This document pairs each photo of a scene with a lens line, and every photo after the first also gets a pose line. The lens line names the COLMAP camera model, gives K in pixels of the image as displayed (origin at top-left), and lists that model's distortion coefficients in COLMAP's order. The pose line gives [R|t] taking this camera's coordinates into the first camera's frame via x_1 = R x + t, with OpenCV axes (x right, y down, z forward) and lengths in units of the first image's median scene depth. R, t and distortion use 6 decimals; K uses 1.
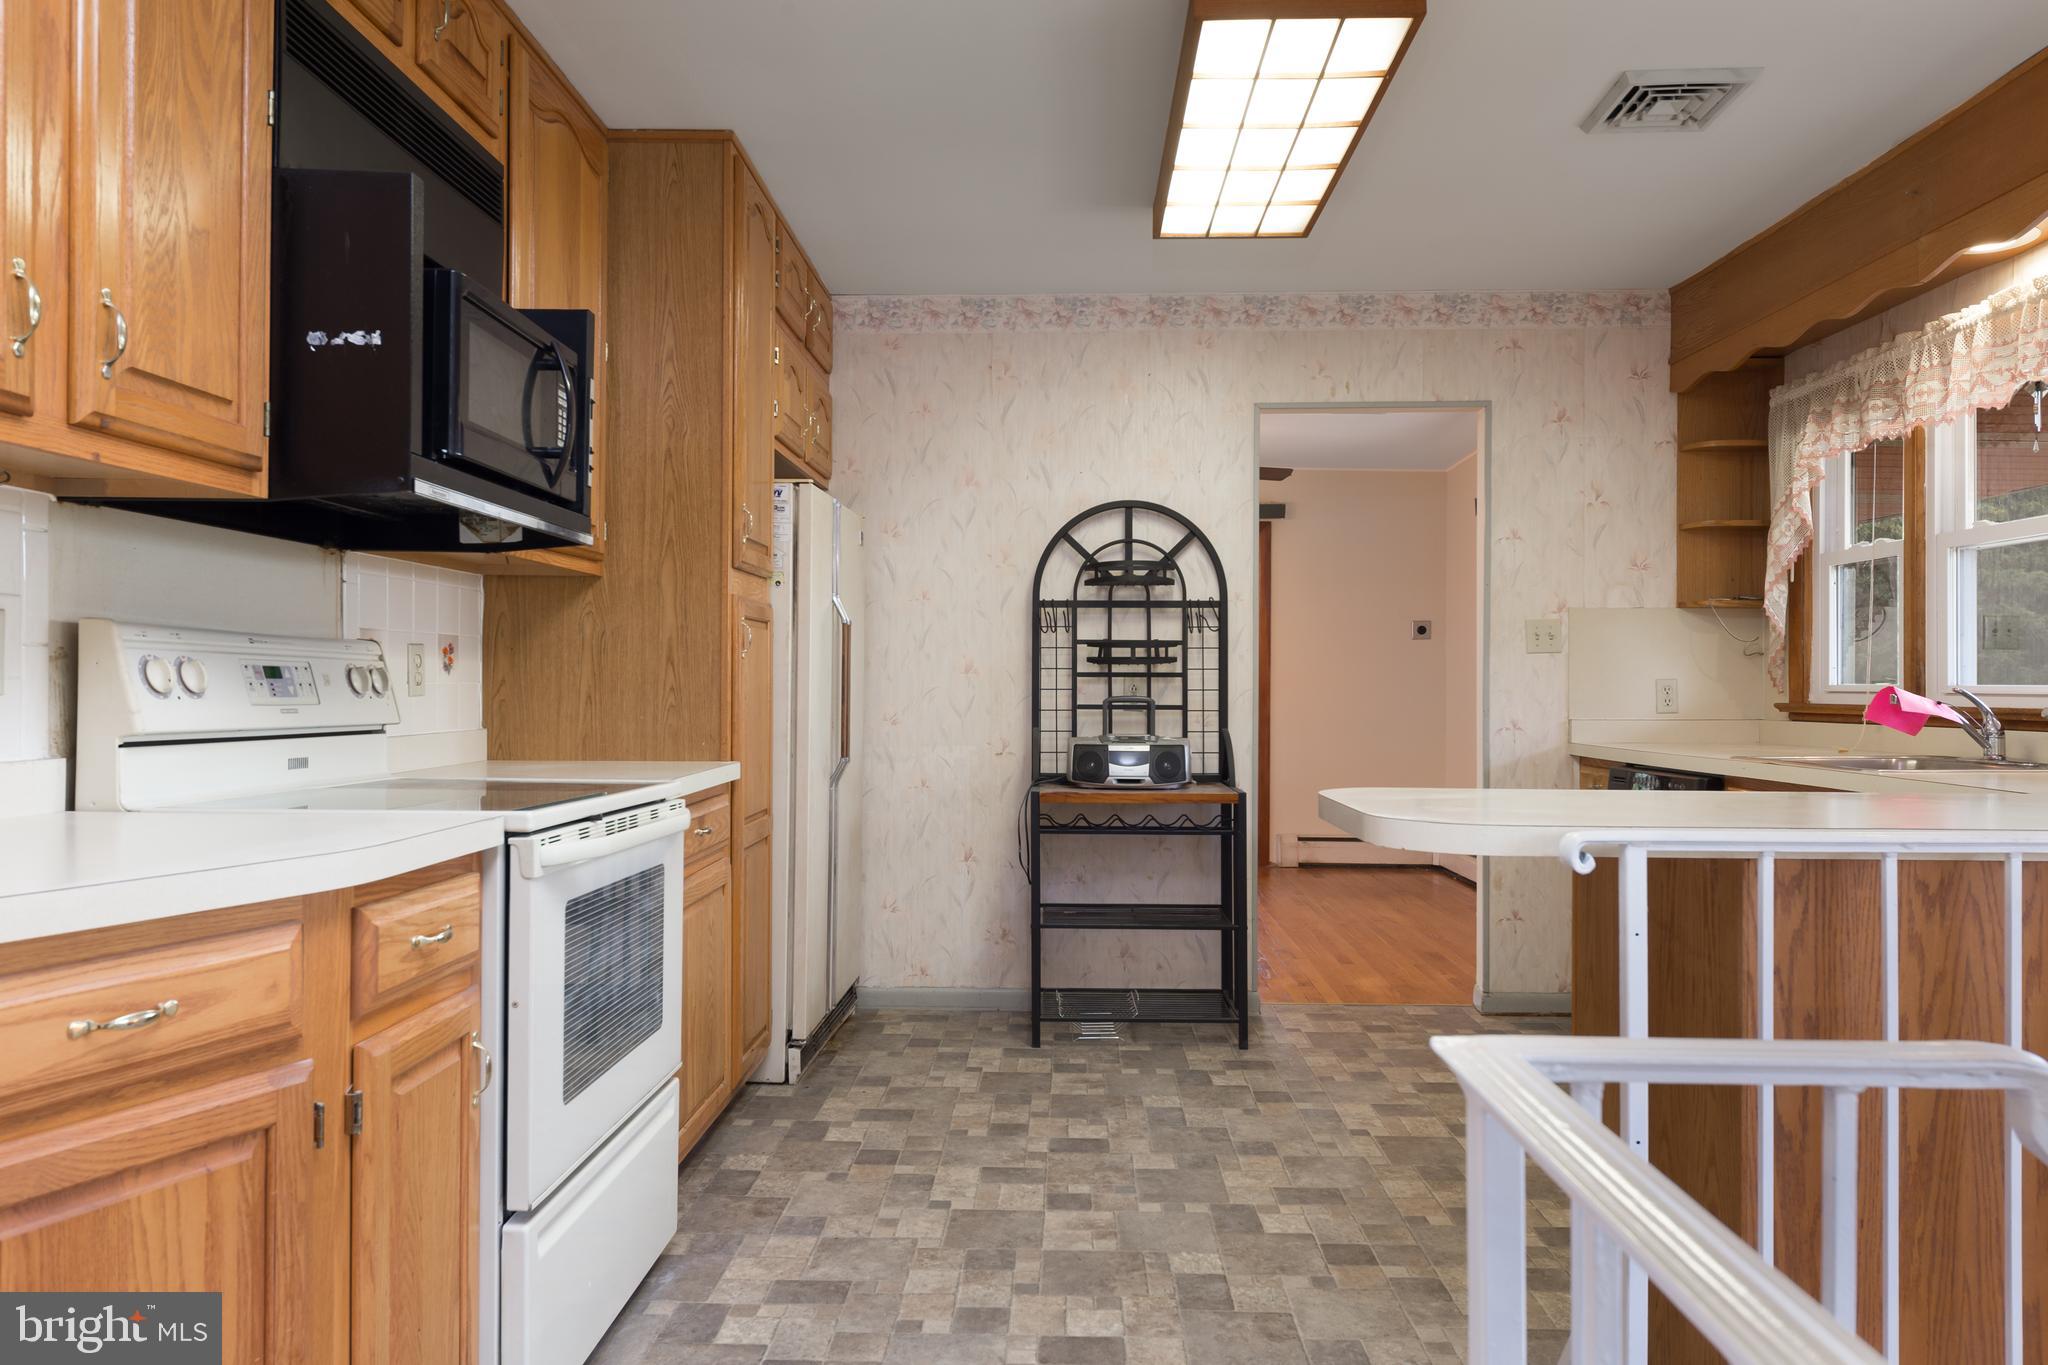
lens RADIAL K [[1338.9, 0, 1025.6], [0, 1338.9, 681.7], [0, 0, 1]] dist [0.011676, -0.016455]
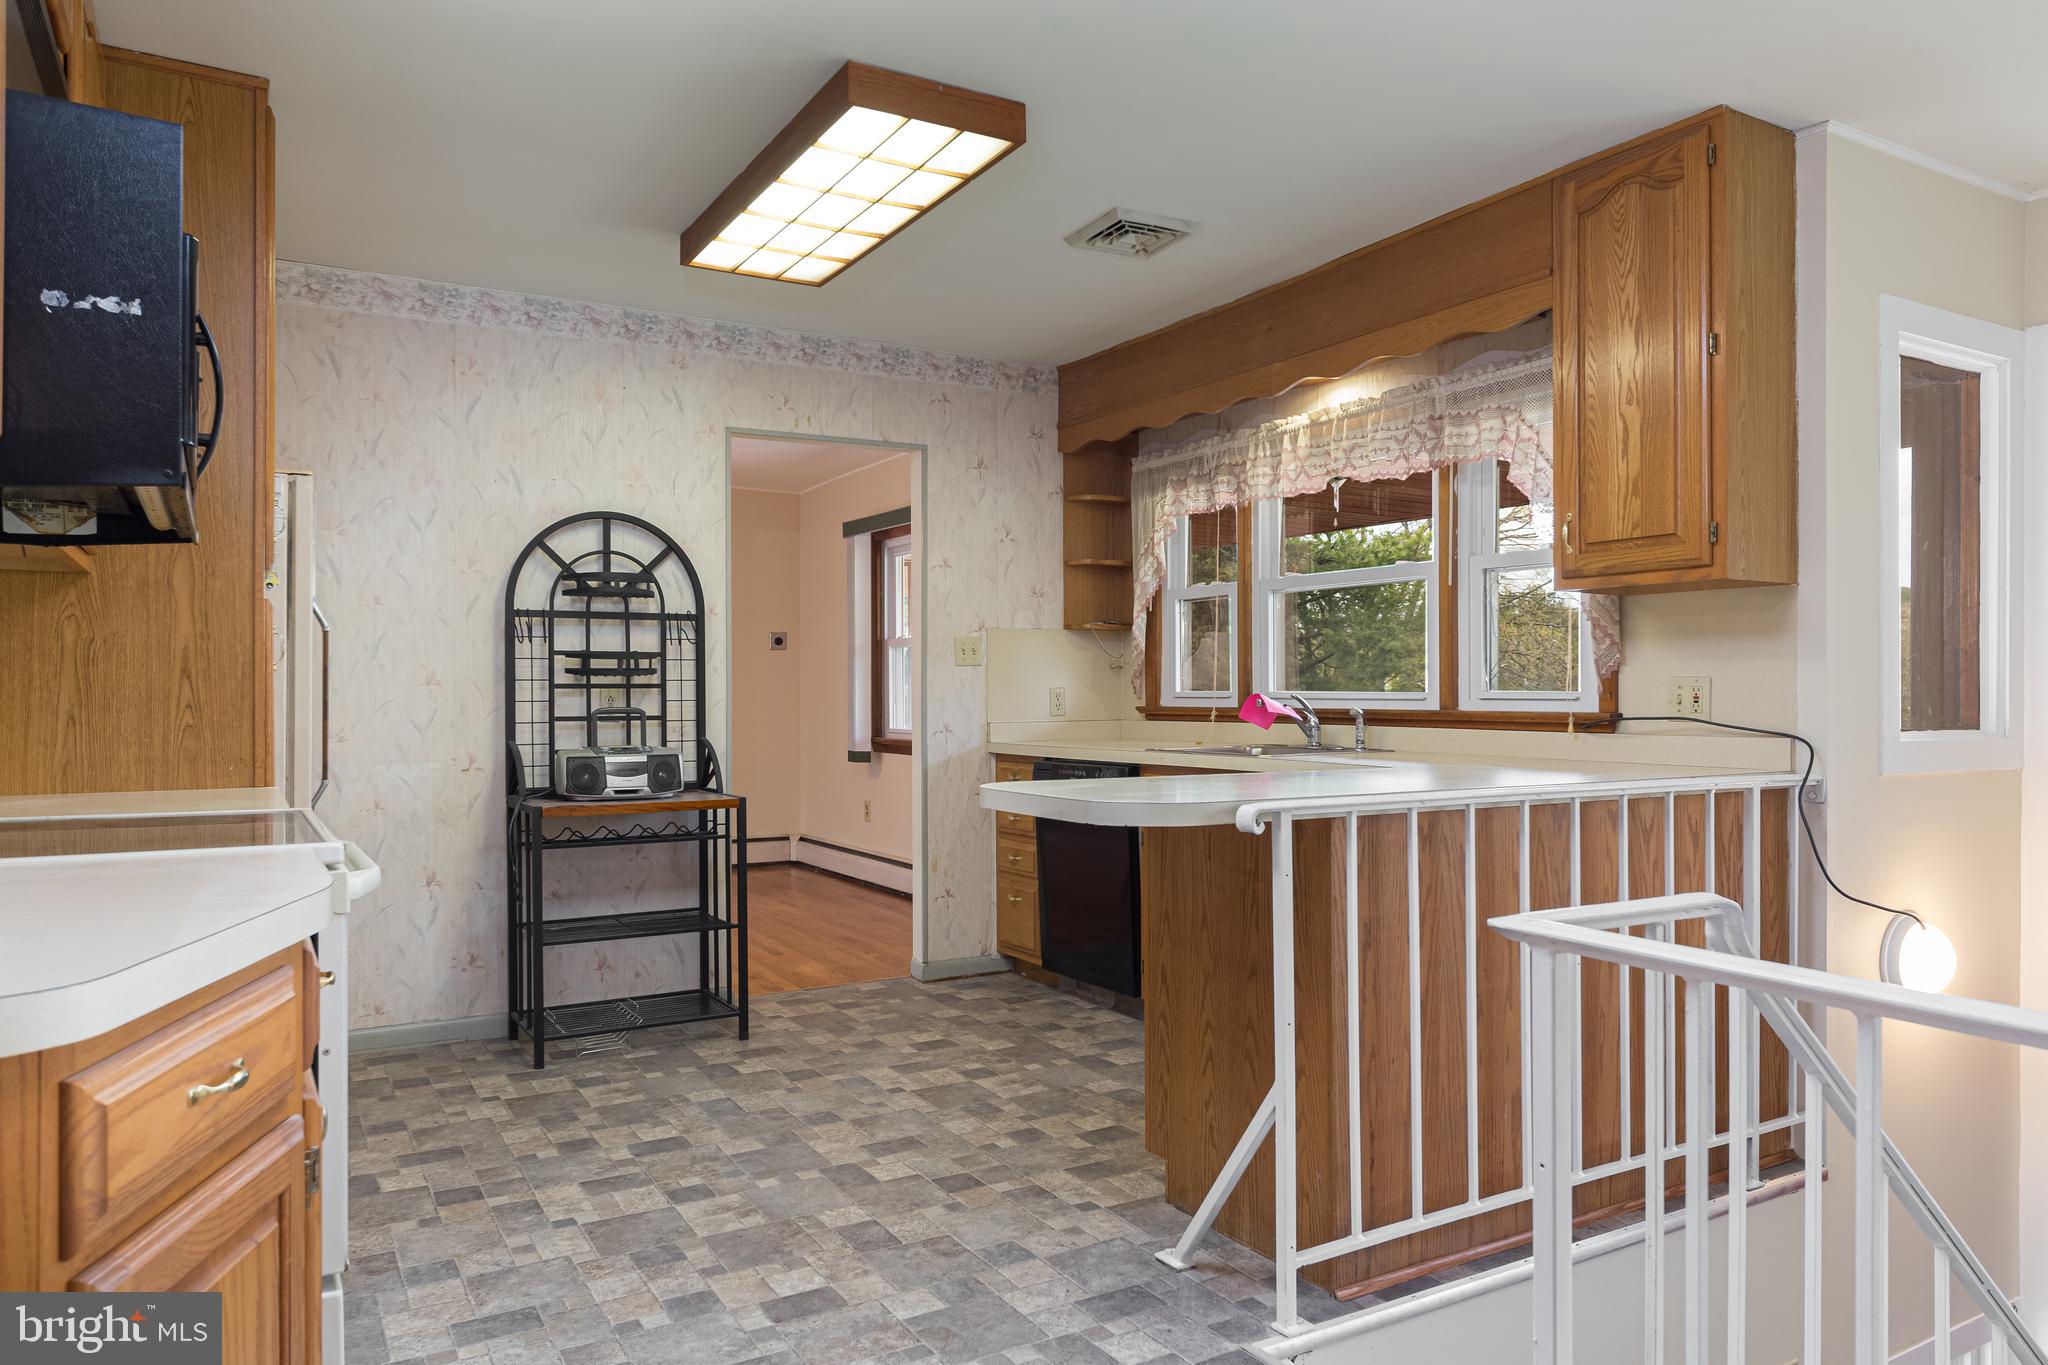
lens RADIAL K [[1338.9, 0, 1025.6], [0, 1338.9, 685.4], [0, 0, 1]] dist [0.011676, -0.016455]
pose [[0.850138, -0.003567, 0.526548, -0.221798], [0.004501, 0.999990, -0.000493, -0.004397], [-0.526540, 0.002789, 0.850146, -0.018779]]
